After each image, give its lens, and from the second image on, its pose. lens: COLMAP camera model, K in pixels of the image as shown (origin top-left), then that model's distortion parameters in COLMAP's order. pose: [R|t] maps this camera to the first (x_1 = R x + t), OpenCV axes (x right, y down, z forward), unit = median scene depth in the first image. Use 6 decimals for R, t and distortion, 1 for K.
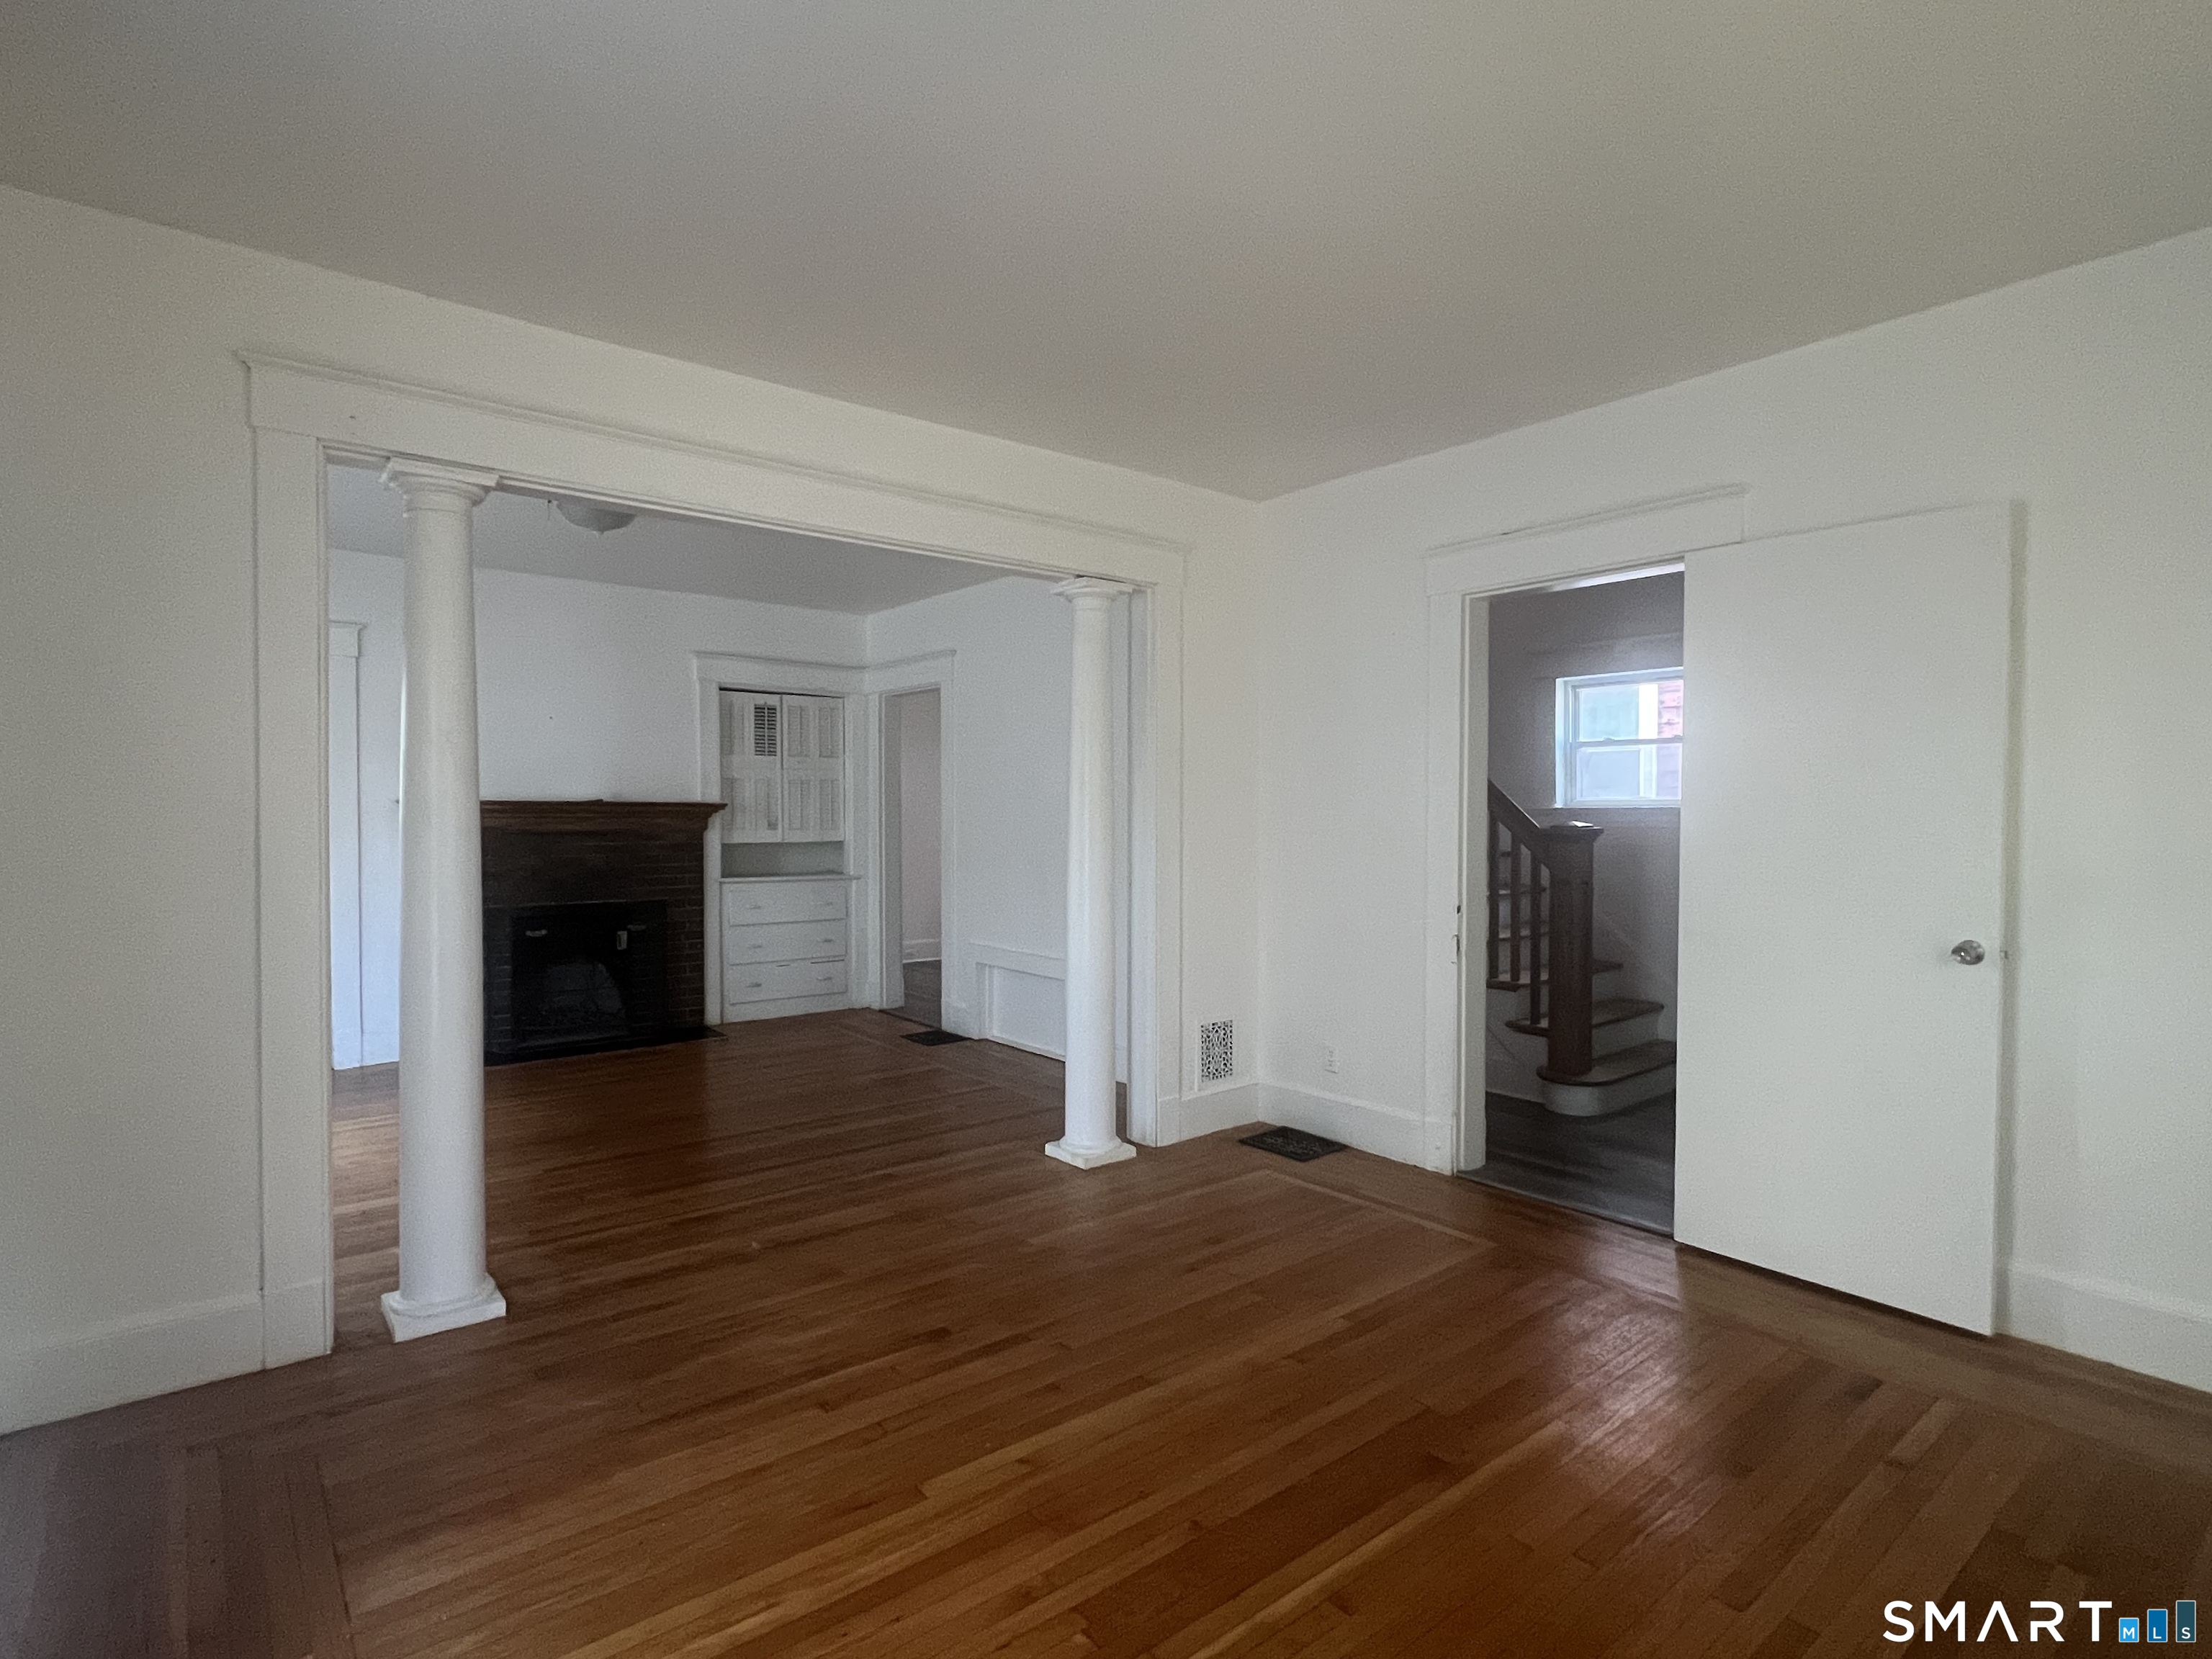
lens RADIAL K [[1102.8, 0, 1102.2], [0, 1102.8, 832.9], [0, 0, 1]] dist [0.002811, -0.000095]
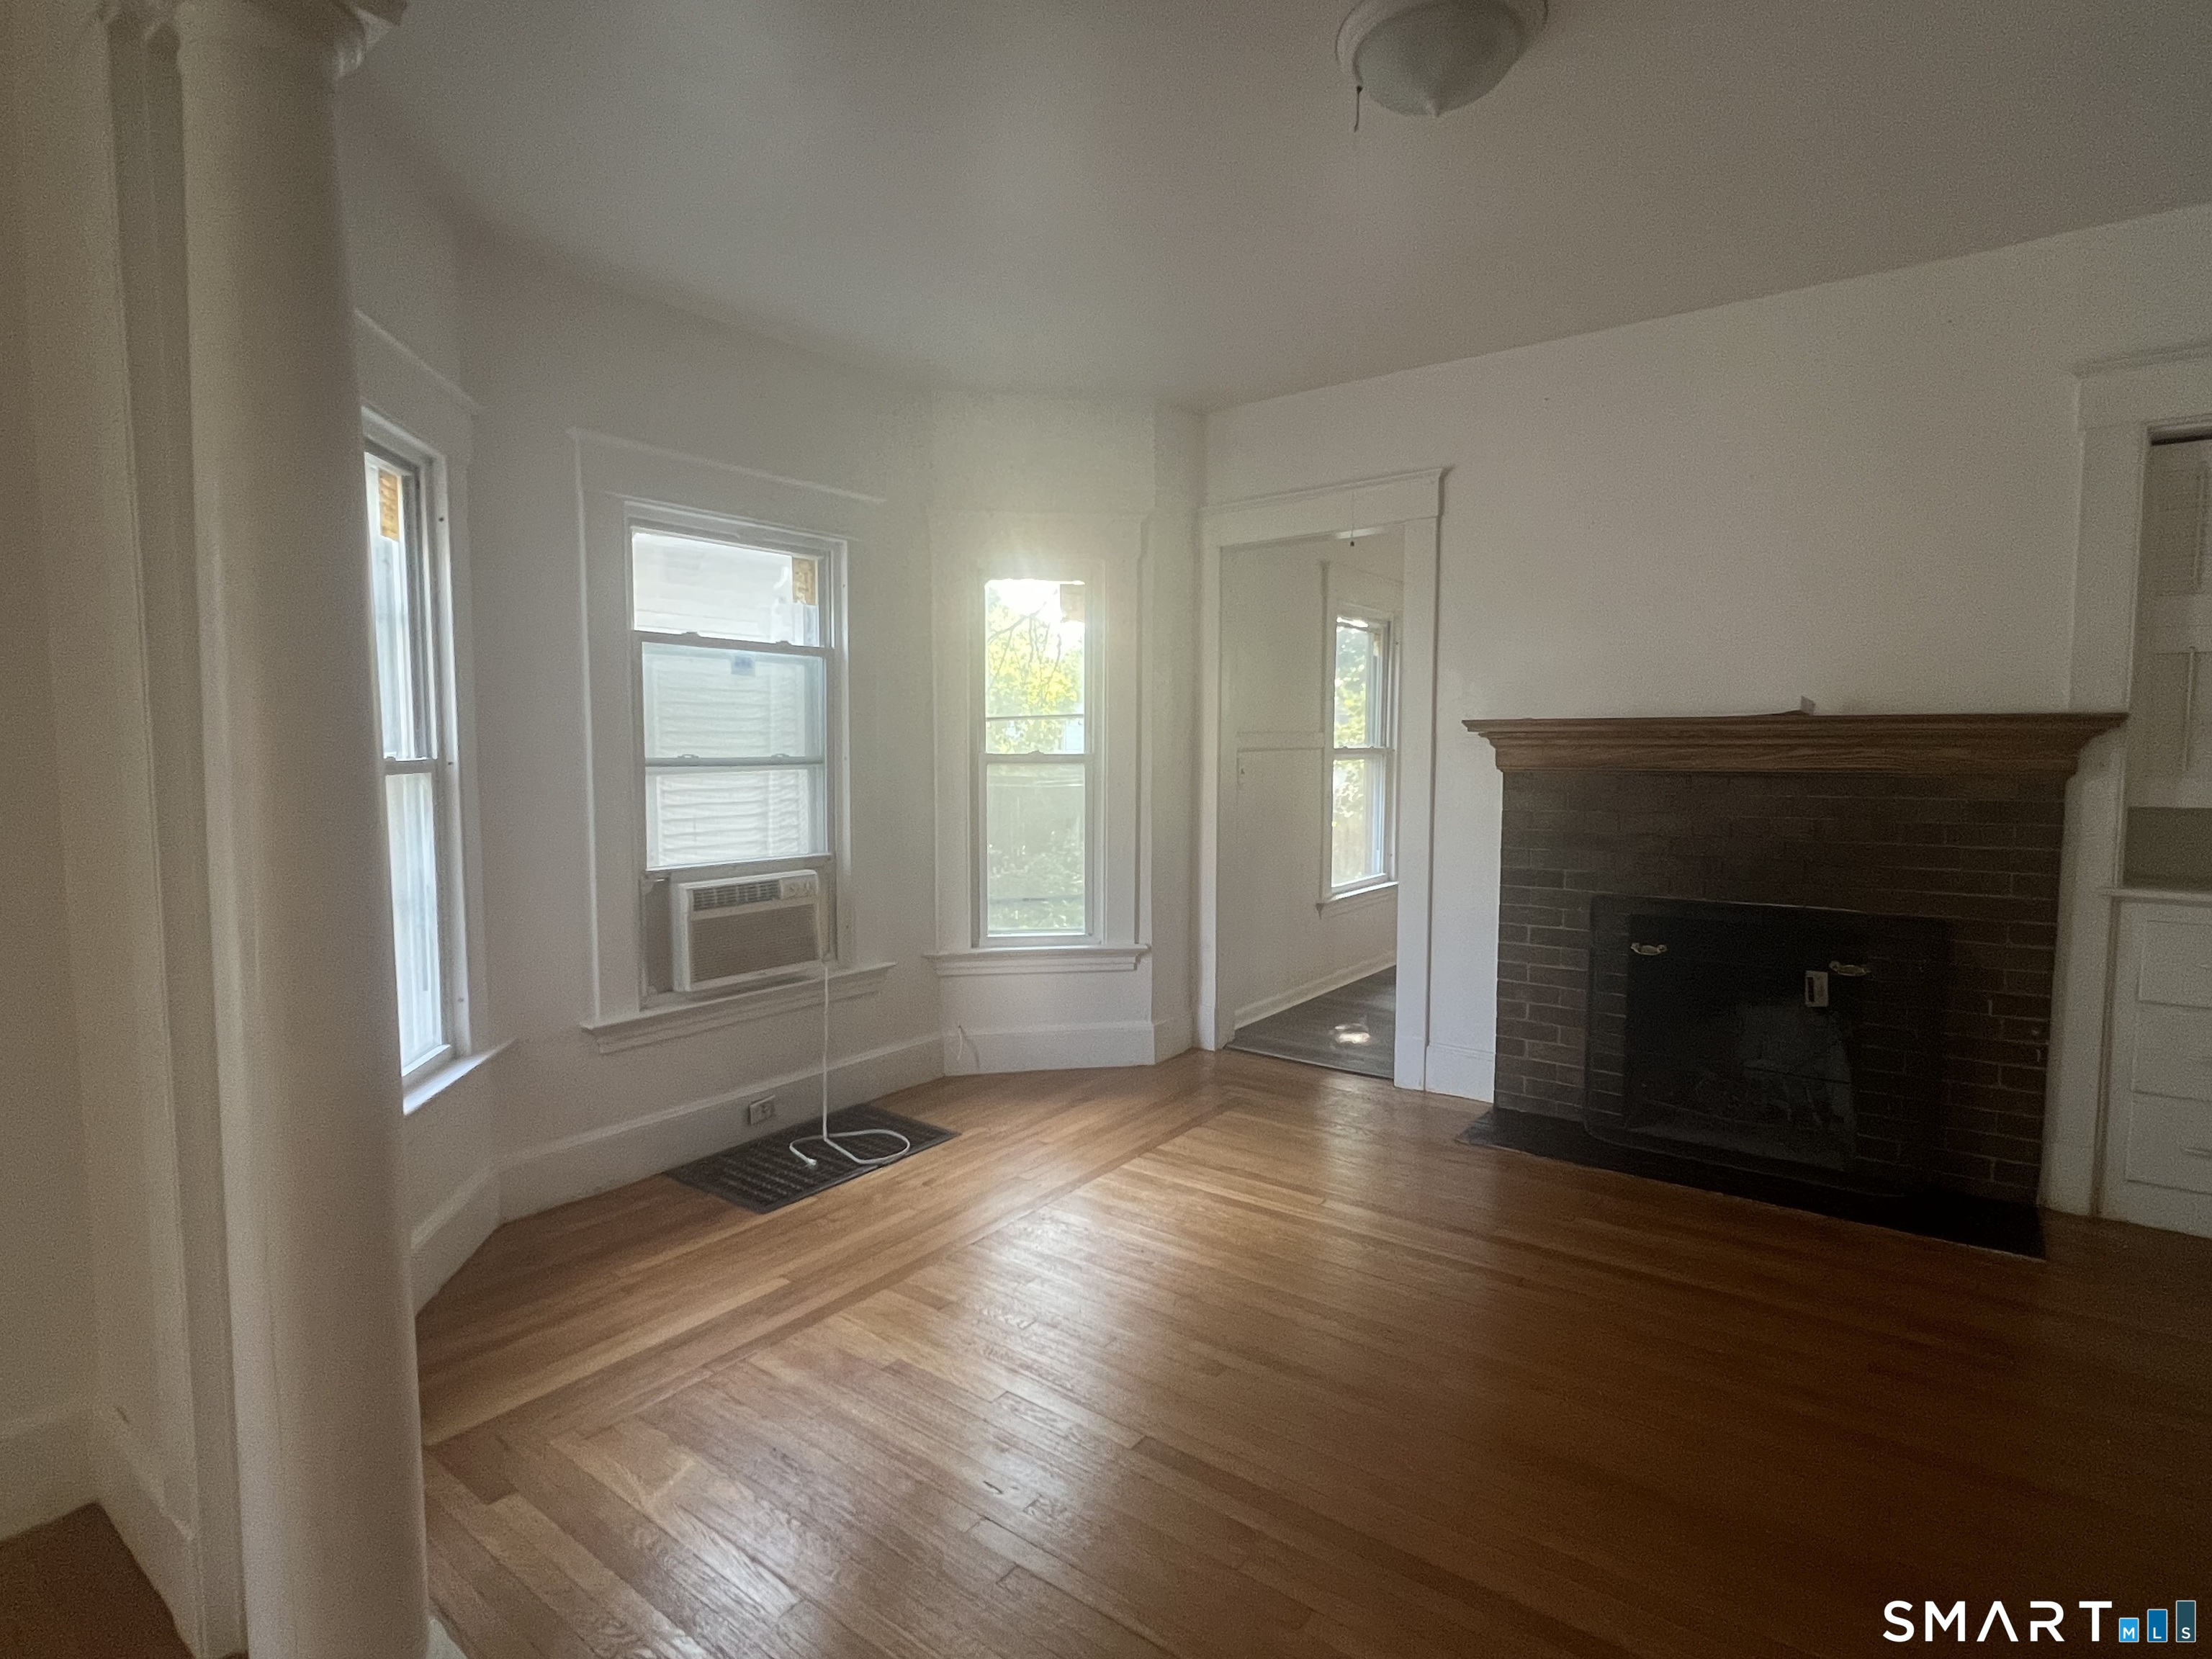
lens RADIAL K [[1102.8, 0, 1092.9], [0, 1102.8, 833.1], [0, 0, 1]] dist [0.002811, -0.000095]
pose [[0.254113, 0.079453, -0.963906, -0.033528], [-0.012724, 0.996808, 0.078811, -0.009432], [0.967091, -0.007762, 0.254313, 0.511045]]
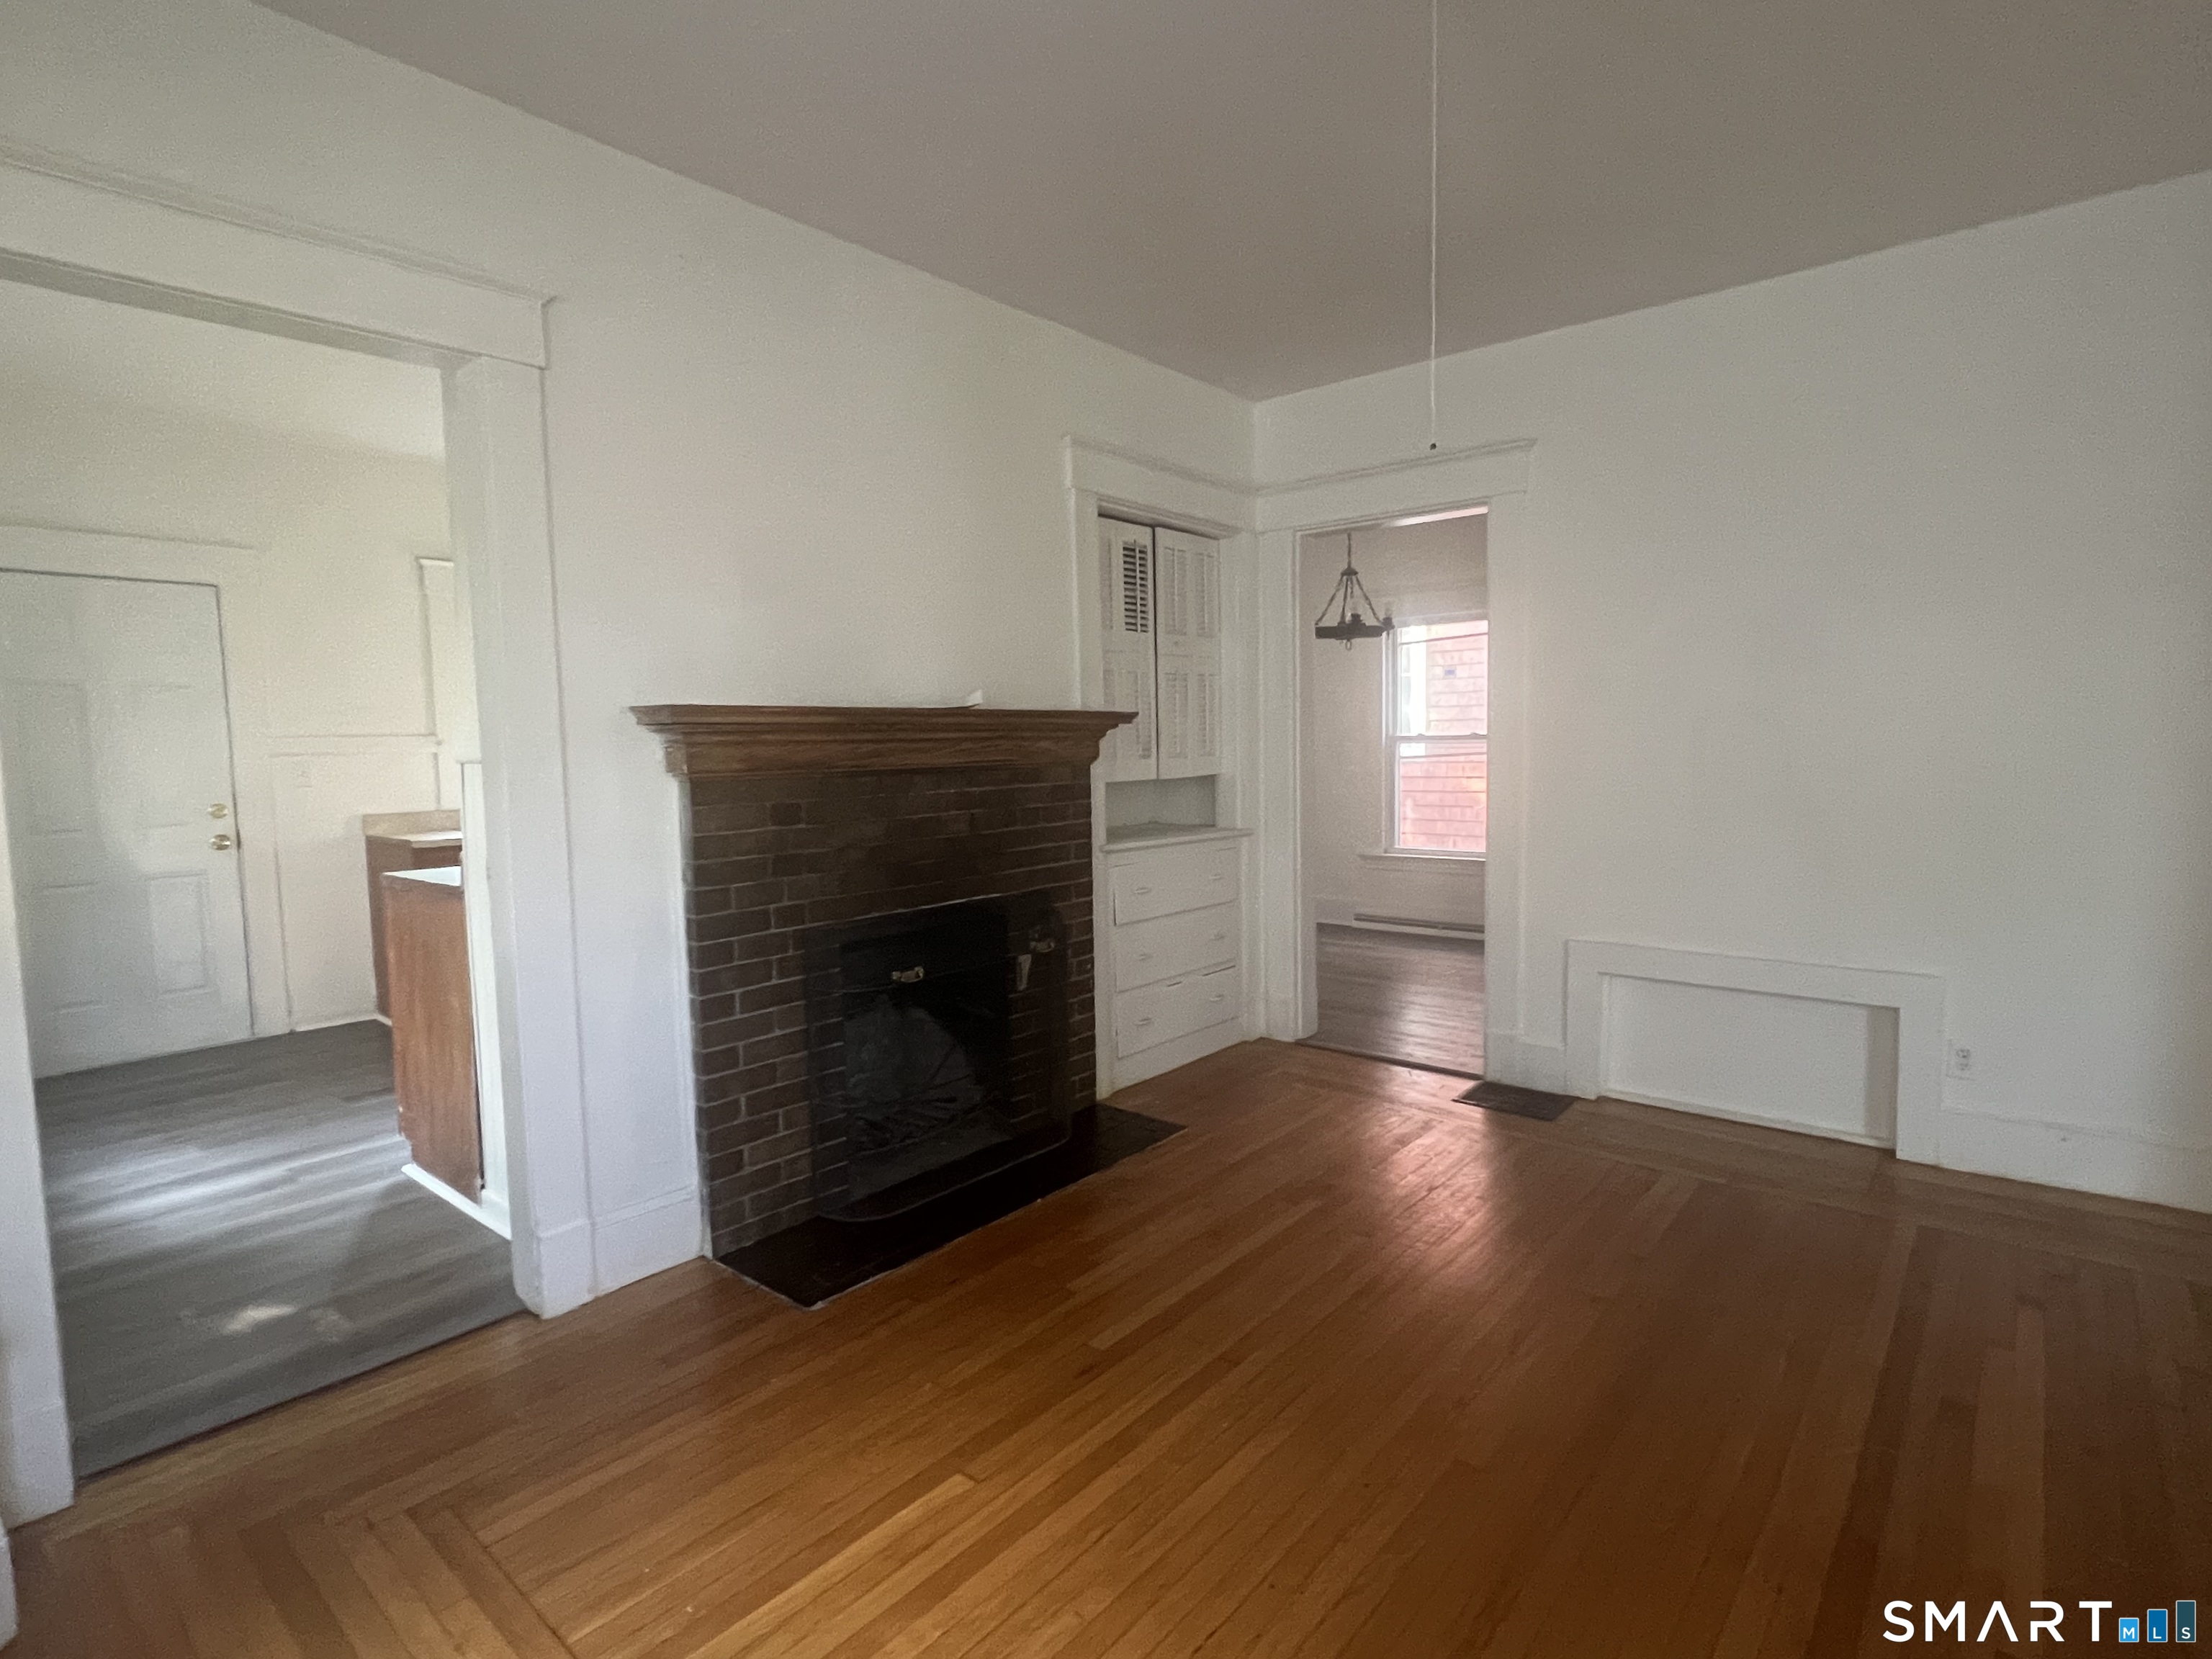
lens RADIAL K [[1102.8, 0, 1100.7], [0, 1102.8, 824.5], [0, 0, 1]] dist [0.002811, -0.000095]
pose [[0.984605, -0.035674, 0.171113, -0.452447], [0.026257, 0.998030, 0.056985, -0.001968], [-0.172809, -0.051615, 0.983602, 0.445694]]
